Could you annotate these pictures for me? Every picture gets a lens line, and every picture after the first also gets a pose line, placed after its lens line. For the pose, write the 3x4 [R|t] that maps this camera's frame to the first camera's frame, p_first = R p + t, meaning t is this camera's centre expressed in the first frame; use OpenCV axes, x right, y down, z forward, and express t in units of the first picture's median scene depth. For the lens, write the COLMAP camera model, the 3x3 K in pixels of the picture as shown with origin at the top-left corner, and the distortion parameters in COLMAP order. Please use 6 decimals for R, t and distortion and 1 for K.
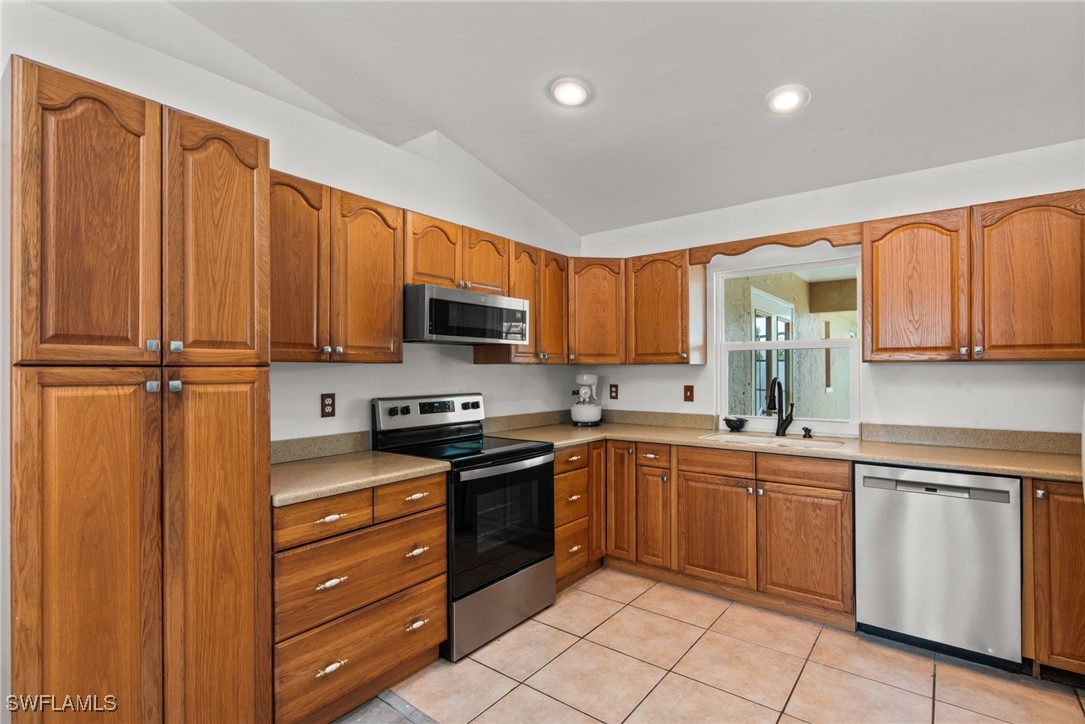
lens RADIAL K [[527.4, 0, 543.6], [0, 527.4, 365.4], [0, 0, 1]] dist [-0.004109, -0.000903]
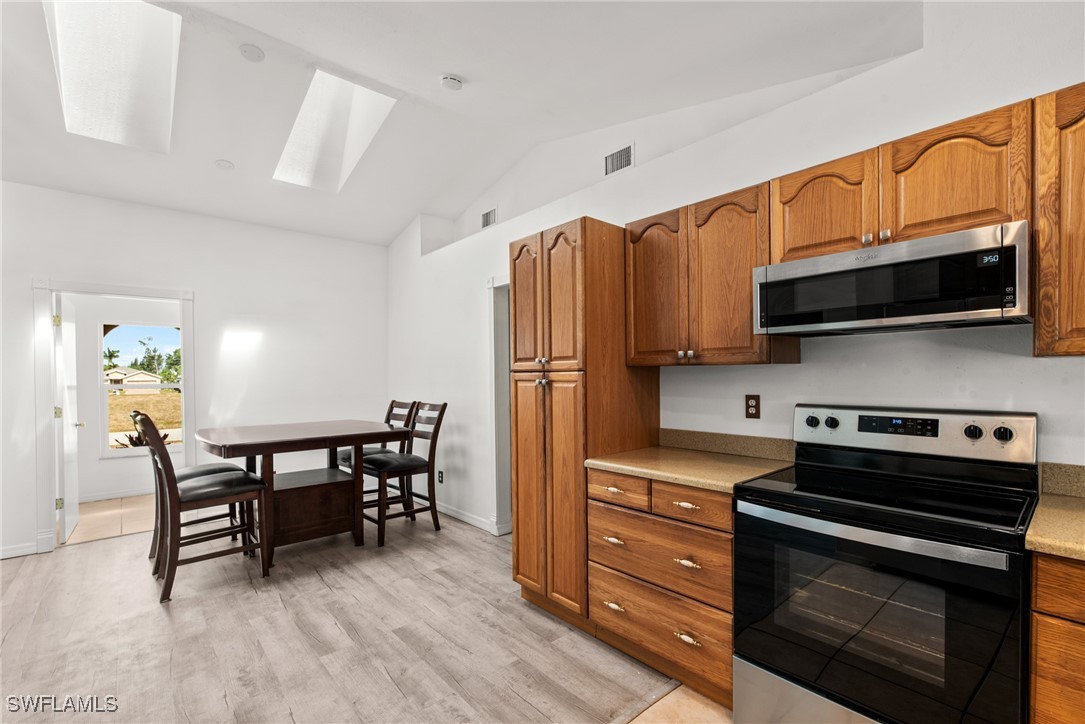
lens RADIAL K [[474.3, 0, 543.5], [0, 474.3, 379.2], [0, 0, 1]] dist [0.000190, -0.000357]
pose [[-0.196183, 0.016952, -0.980421, 0.638601], [0.020226, 0.999708, 0.013238, 0.003898], [0.980359, -0.017233, -0.196468, 0.907165]]
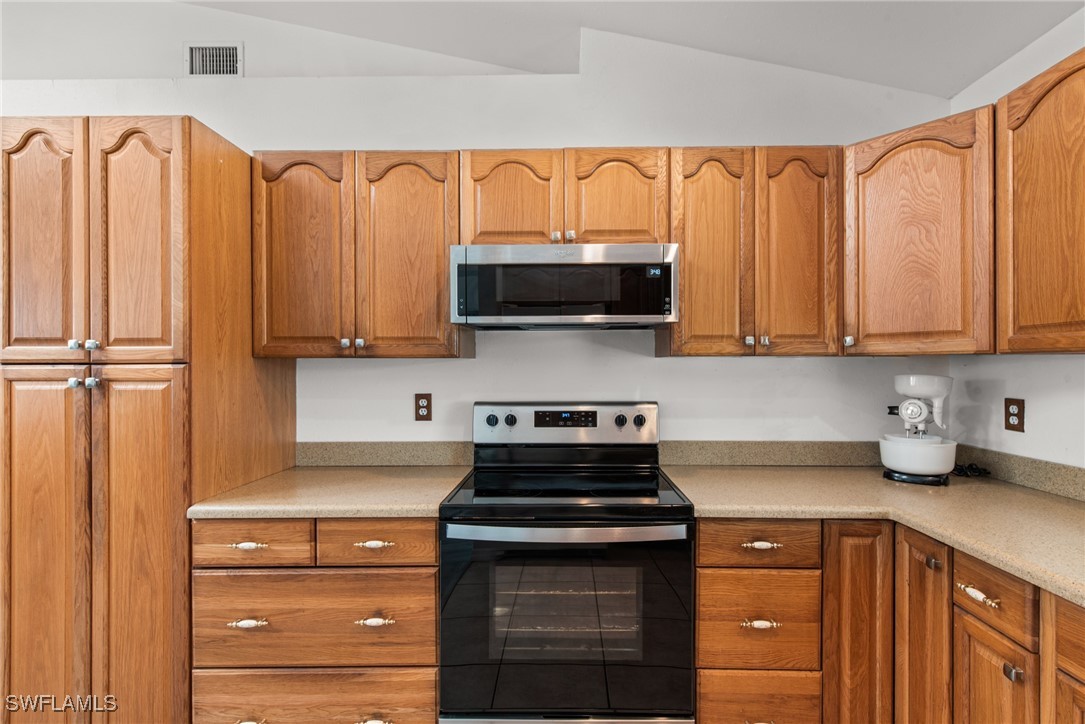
lens RADIAL K [[512.2, 0, 557.7], [0, 512.2, 365.3], [0, 0, 1]] dist [0.001067, 0.001059]
pose [[0.597931, 0.002258, -0.801545, 0.458375], [0.007565, 0.999936, 0.008460, 0.001703], [0.801512, -0.011122, 0.597875, 0.776658]]
